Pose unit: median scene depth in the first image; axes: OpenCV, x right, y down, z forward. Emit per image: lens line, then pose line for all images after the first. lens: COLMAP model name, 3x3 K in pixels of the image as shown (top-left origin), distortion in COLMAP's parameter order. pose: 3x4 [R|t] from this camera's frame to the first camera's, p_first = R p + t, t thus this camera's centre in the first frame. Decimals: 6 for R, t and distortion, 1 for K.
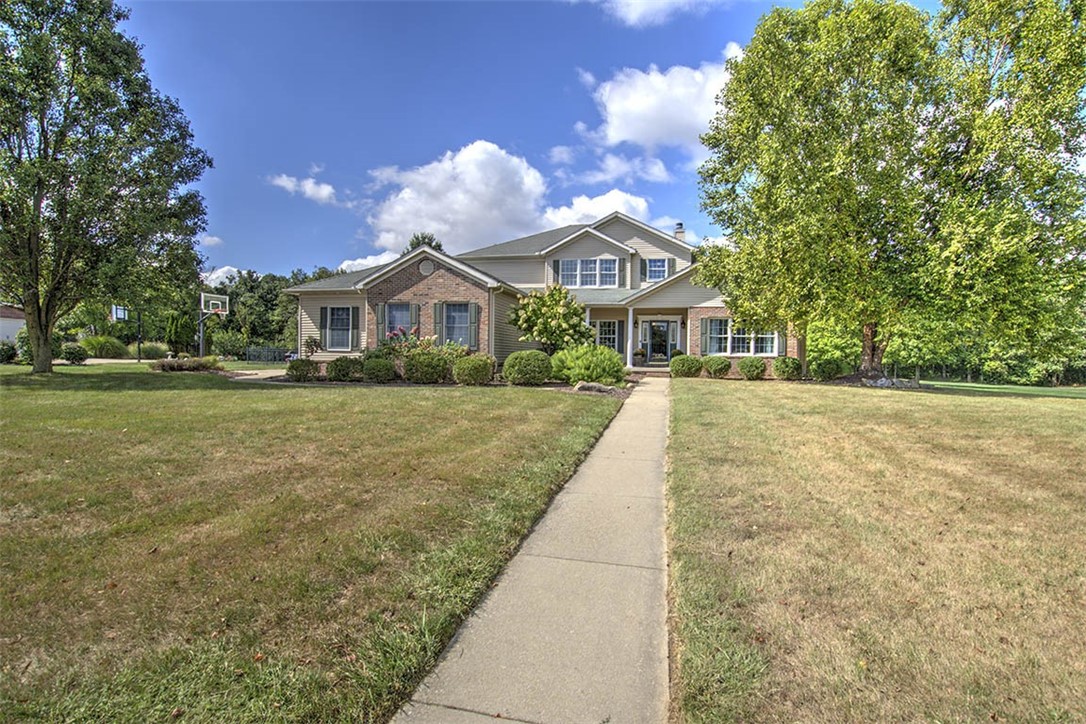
lens RADIAL K [[505.5, 0, 543.0], [0, 505.5, 362.0], [0, 0, 1]] dist [-0.001098, 0.000303]
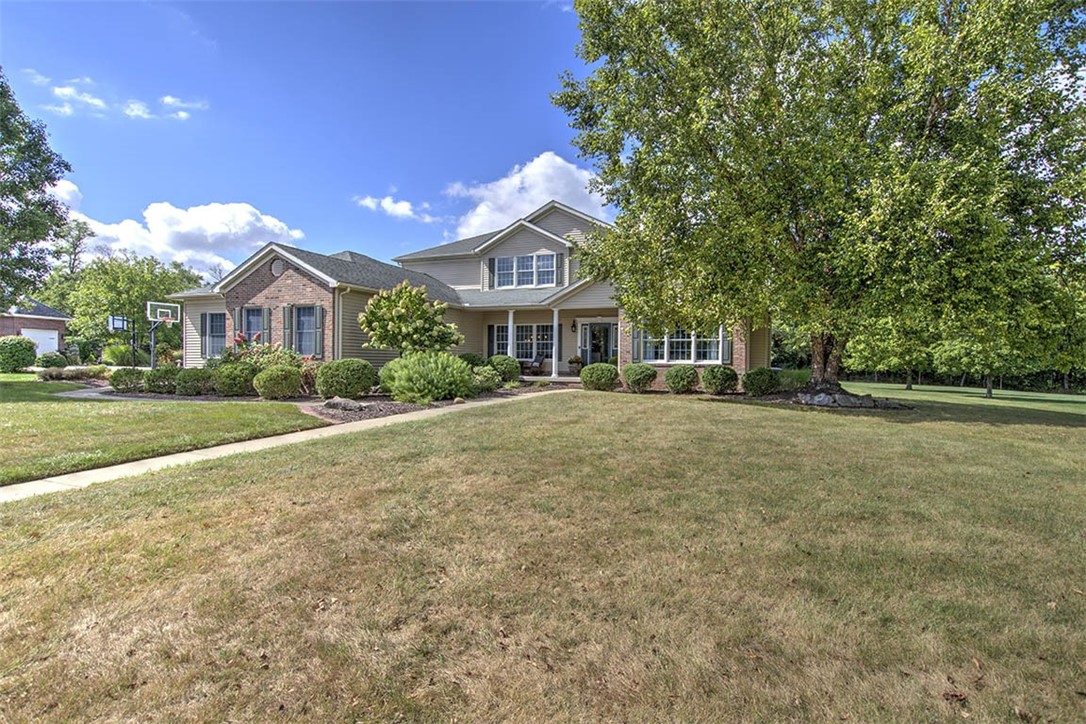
lens RADIAL K [[505.5, 0, 543.0], [0, 505.5, 362.0], [0, 0, 1]] dist [-0.001098, 0.000303]
pose [[0.988121, -0.001750, -0.153667, 0.295991], [0.000067, 0.999940, -0.010956, -0.005954], [0.153676, 0.010815, 0.988062, 0.138746]]
